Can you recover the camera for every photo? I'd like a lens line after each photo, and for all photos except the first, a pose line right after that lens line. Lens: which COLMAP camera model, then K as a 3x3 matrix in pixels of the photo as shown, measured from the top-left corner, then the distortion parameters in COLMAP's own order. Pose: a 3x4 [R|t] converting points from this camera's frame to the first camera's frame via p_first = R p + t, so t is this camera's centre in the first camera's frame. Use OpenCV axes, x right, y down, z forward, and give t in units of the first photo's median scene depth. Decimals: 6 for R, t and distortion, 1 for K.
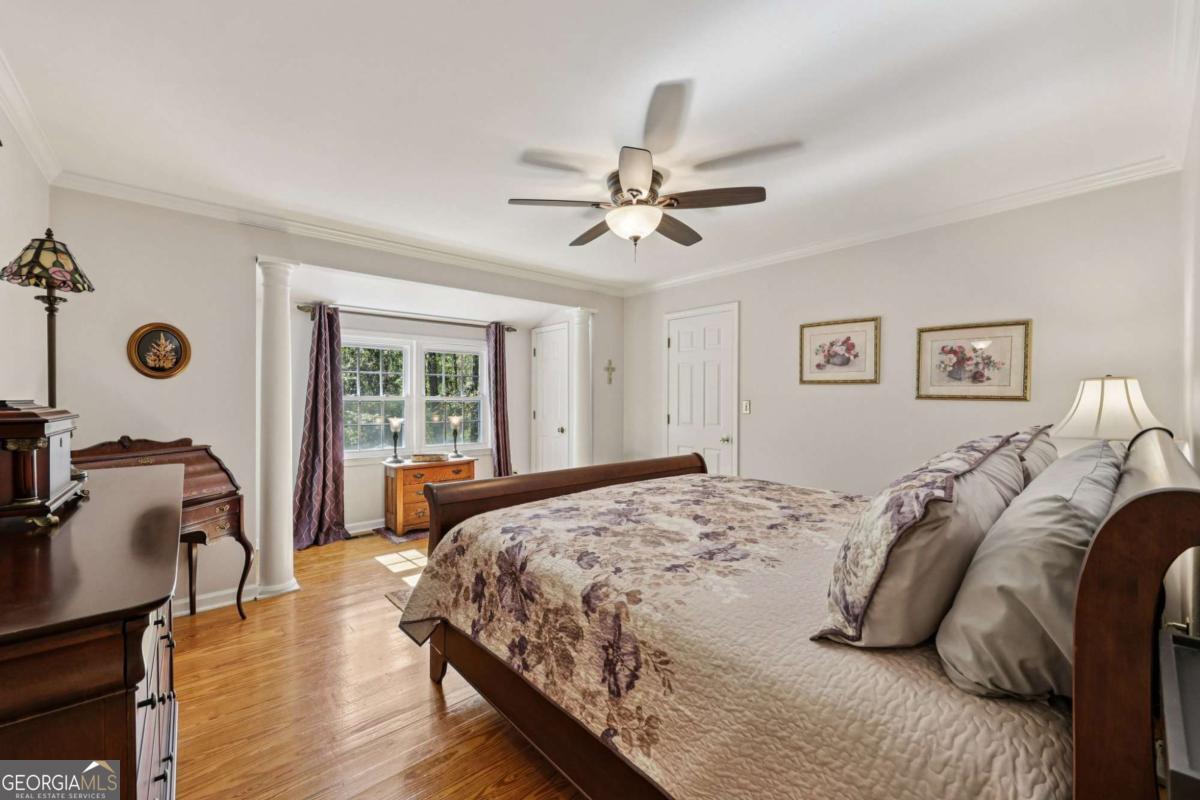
lens RADIAL K [[483.1, 0, 609.1], [0, 483.1, 401.9], [0, 0, 1]] dist [-0.001423, -0.000037]
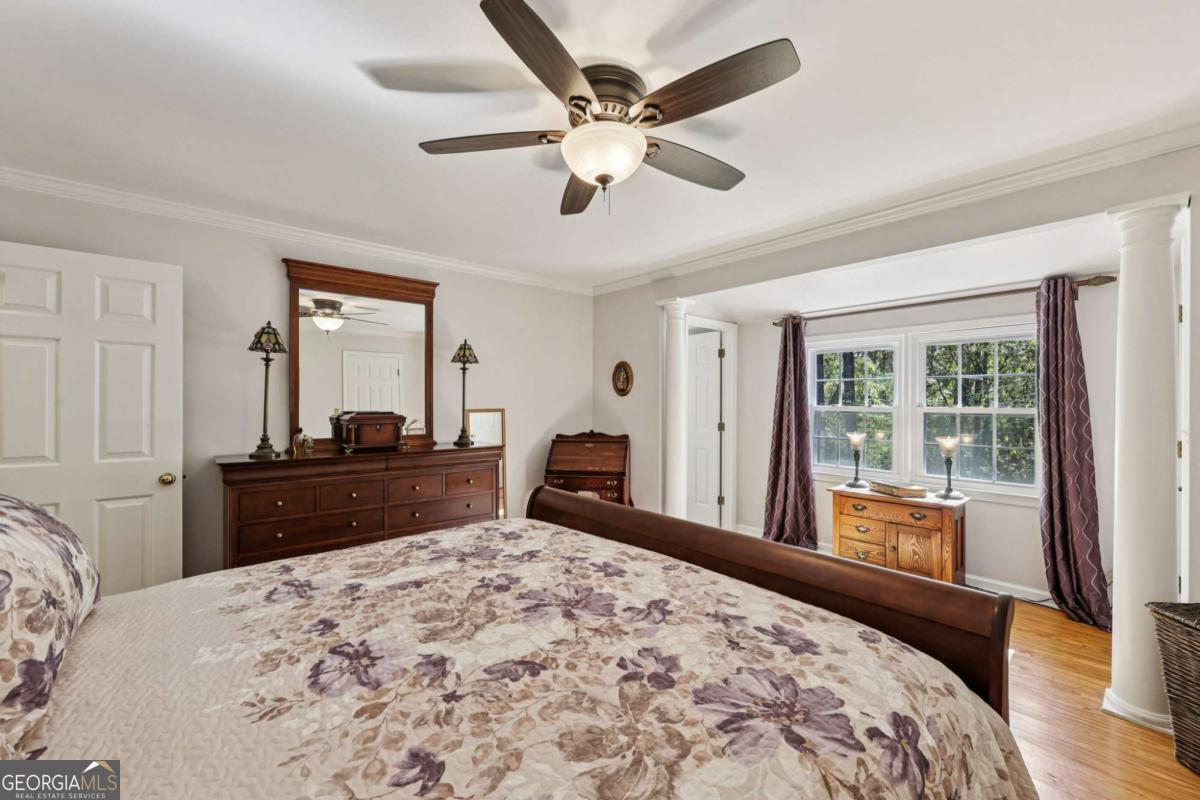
lens RADIAL K [[461.2, 0, 602.7], [0, 461.2, 386.8], [0, 0, 1]] dist [-0.044509, 0.000051]
pose [[-0.049032, -0.029347, -0.998366, 0.609120], [-0.006582, 0.999556, -0.029059, -0.034703], [0.998776, 0.005147, -0.049203, 1.009366]]
